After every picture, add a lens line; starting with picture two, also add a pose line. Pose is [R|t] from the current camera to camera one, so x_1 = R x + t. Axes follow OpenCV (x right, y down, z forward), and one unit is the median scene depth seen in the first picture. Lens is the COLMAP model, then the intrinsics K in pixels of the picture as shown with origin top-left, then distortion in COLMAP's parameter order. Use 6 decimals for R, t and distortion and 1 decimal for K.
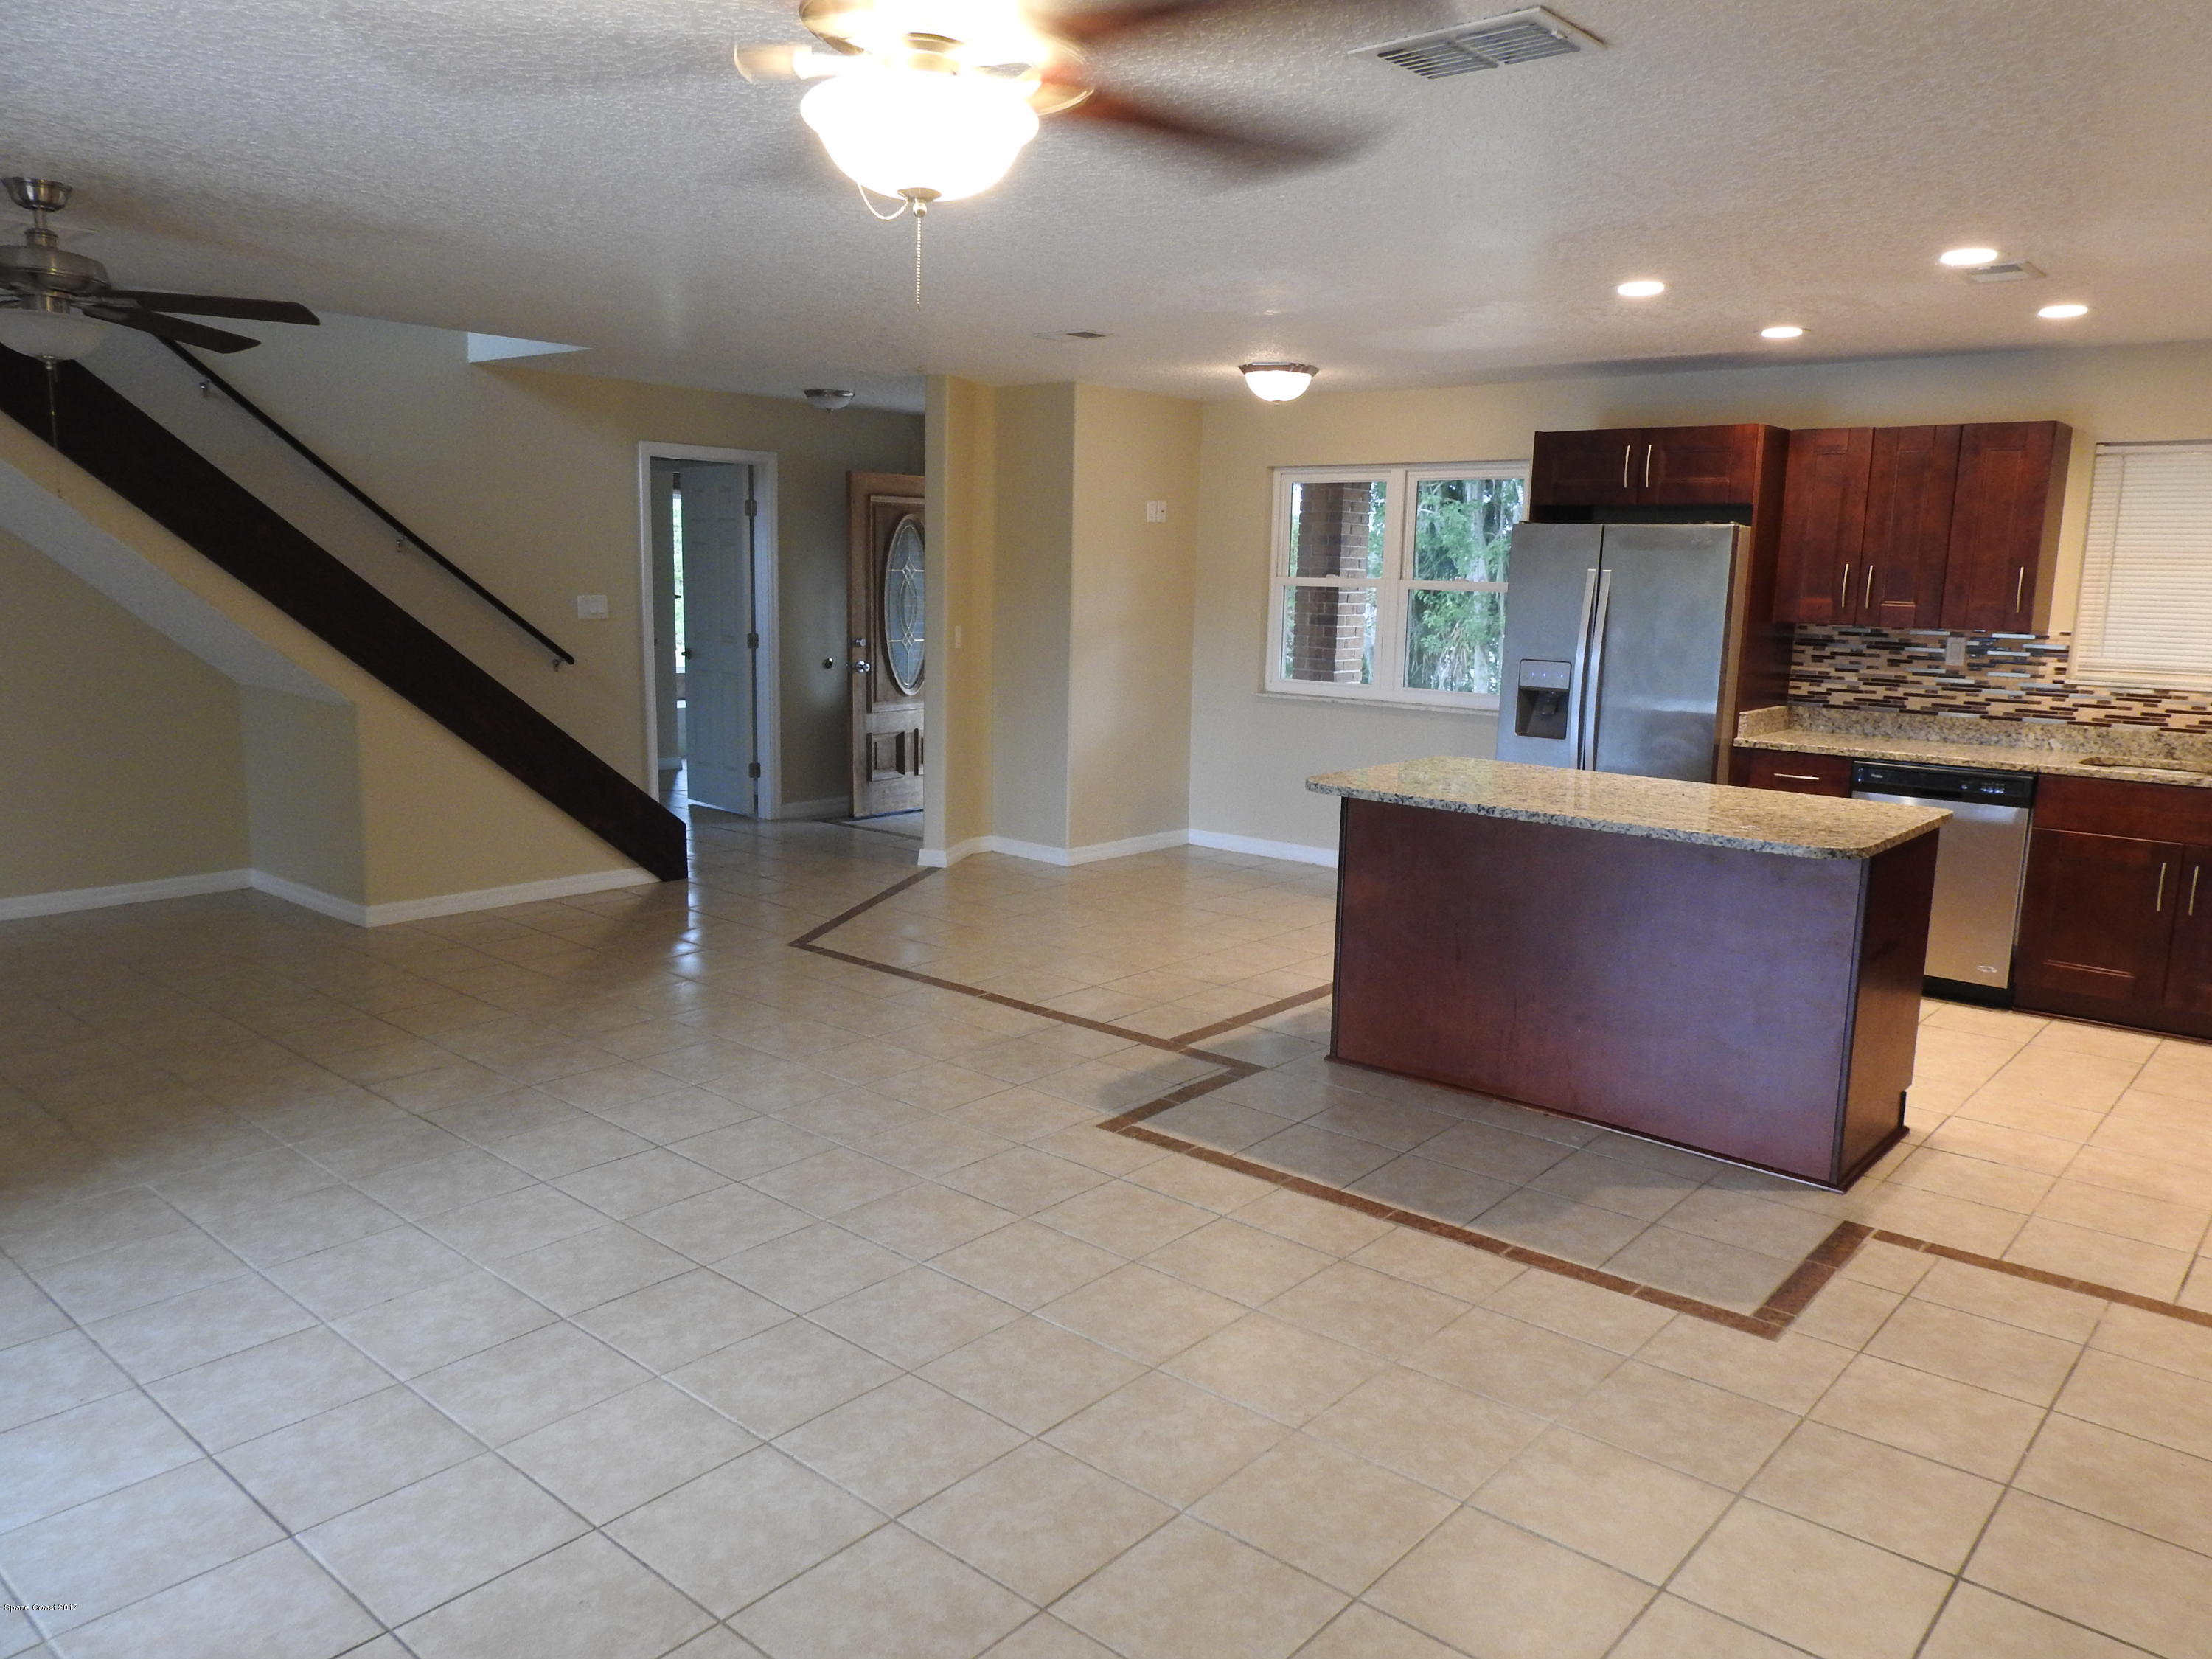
lens RADIAL K [[1577.7, 0, 1103.8], [0, 1577.7, 834.7], [0, 0, 1]] dist [-0.011320, -0.000936]
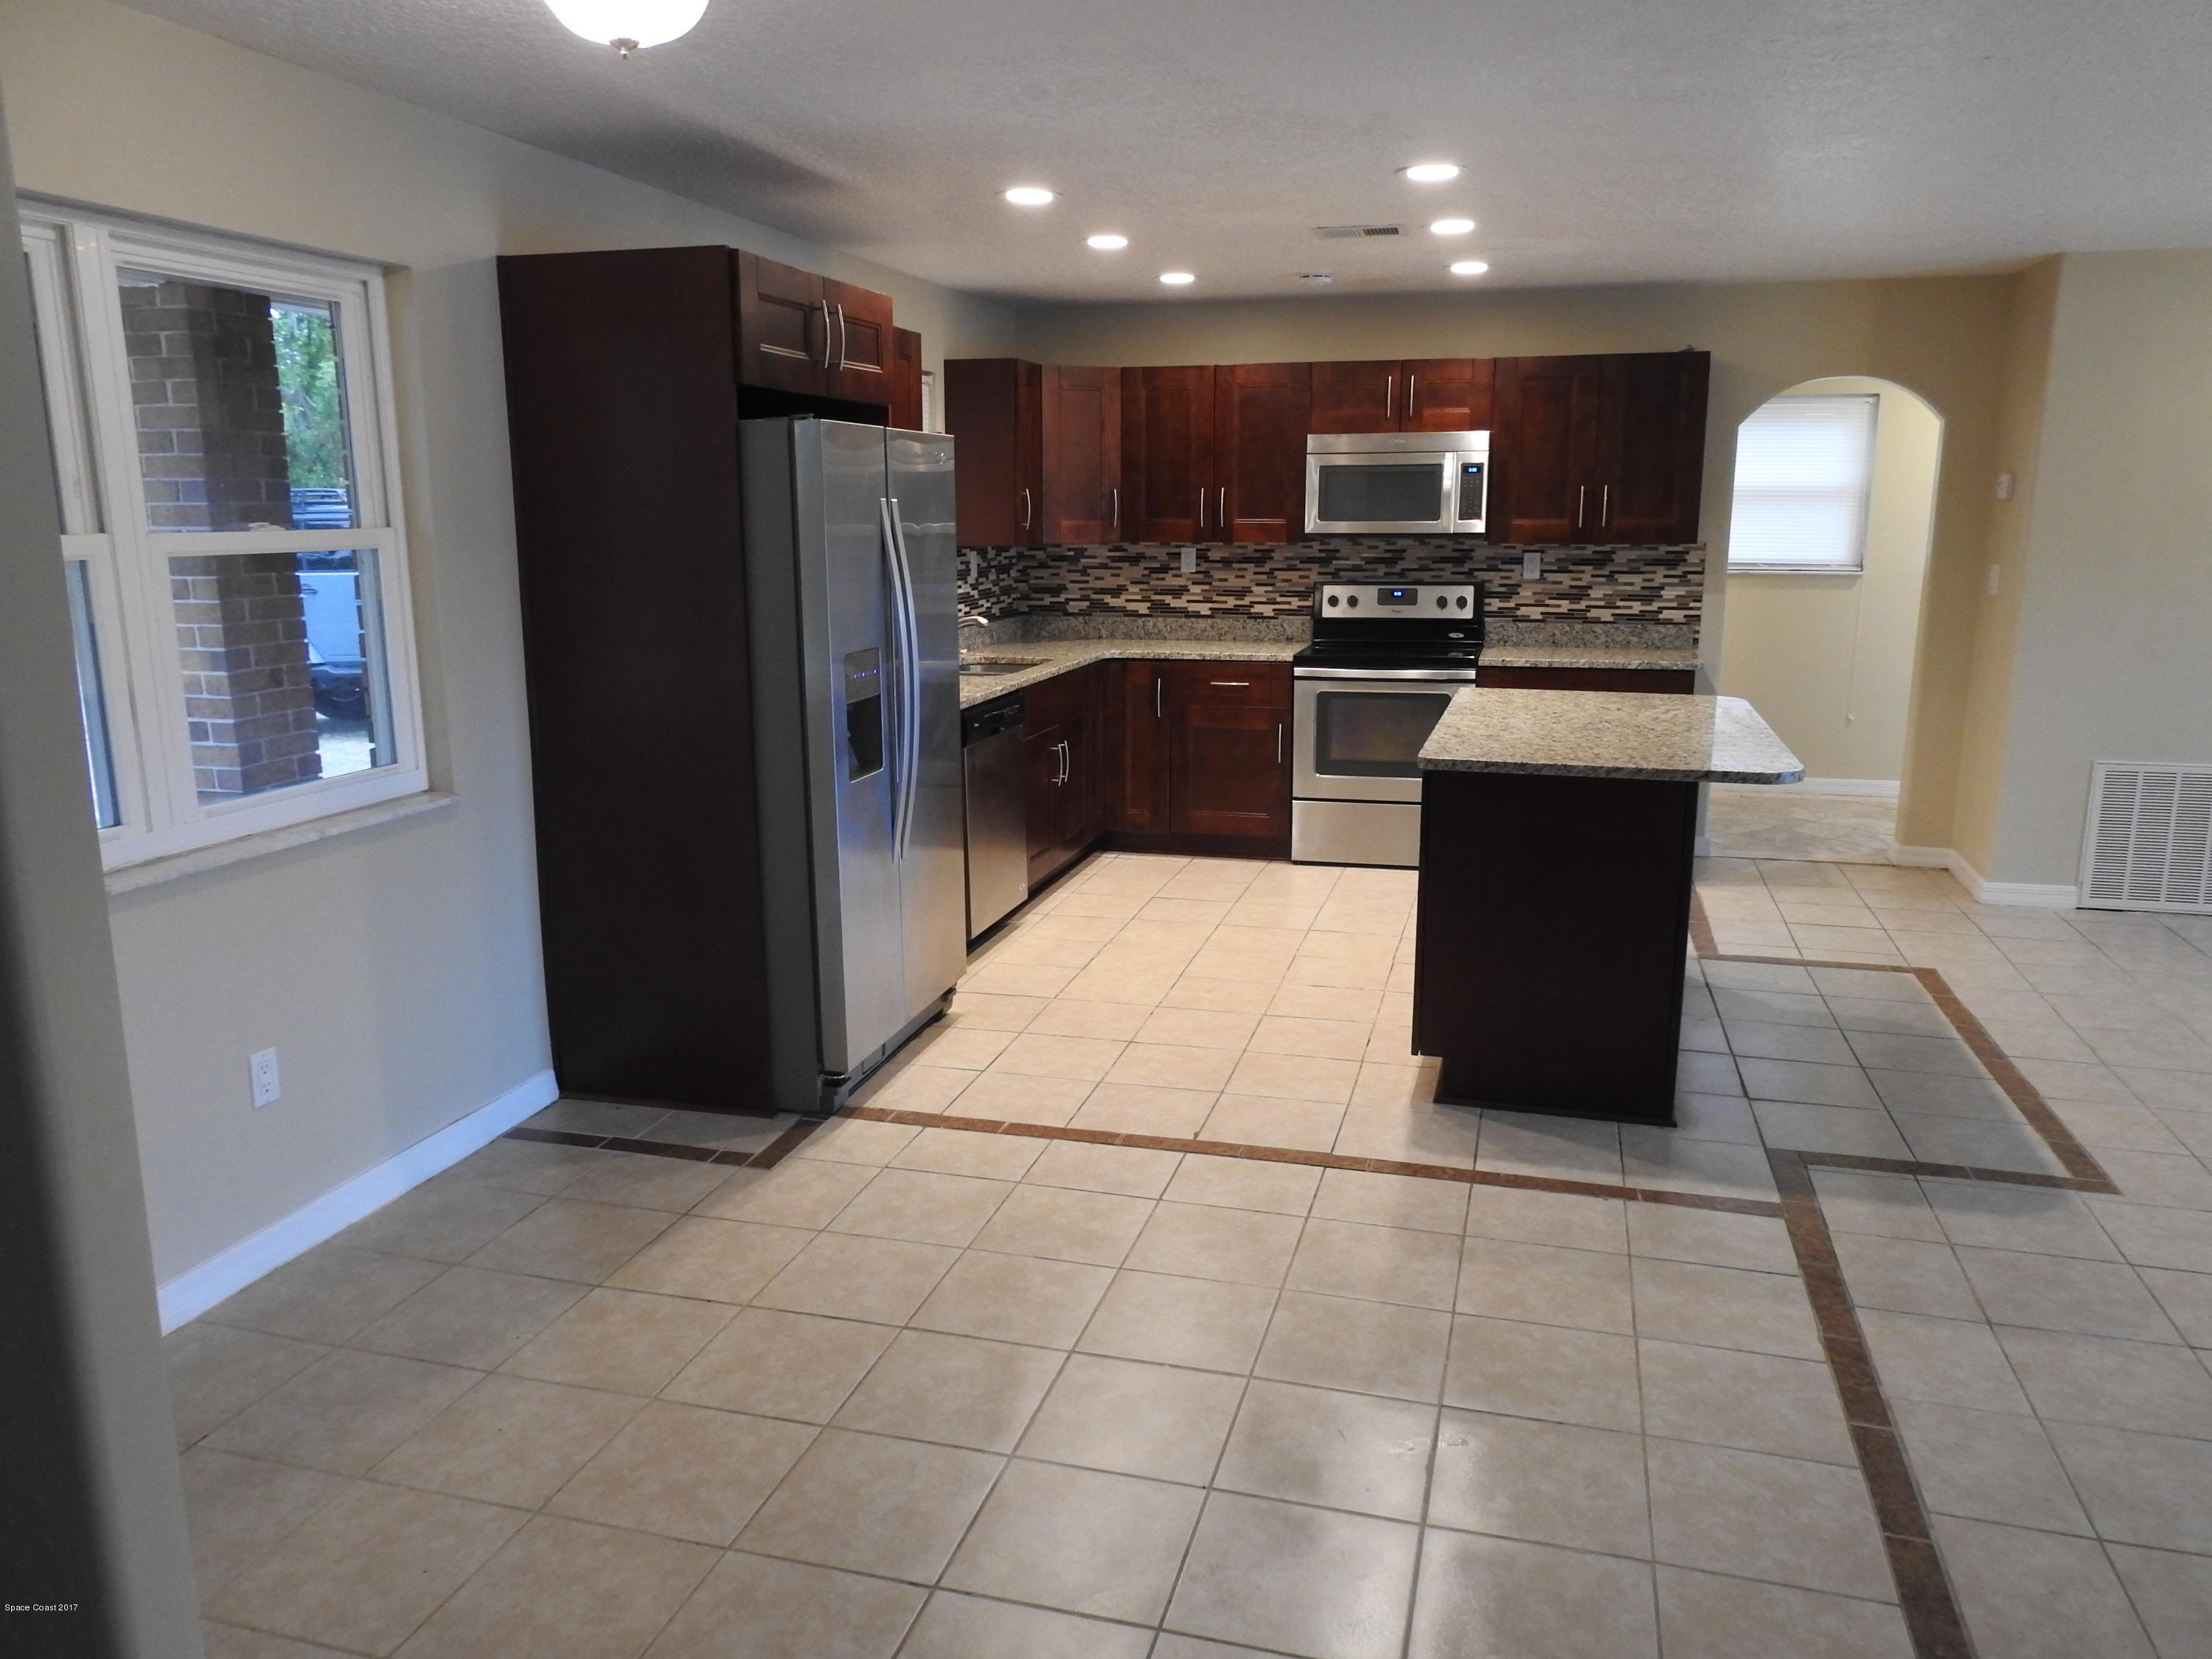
lens RADIAL K [[1577.7, 0, 1104.1], [0, 1577.7, 827.6], [0, 0, 1]] dist [-0.011320, -0.000936]
pose [[-0.424082, -0.196216, 0.884112, -0.436650], [0.148980, 0.947831, 0.281818, -0.284549], [-0.893286, 0.251229, -0.372726, 1.627053]]
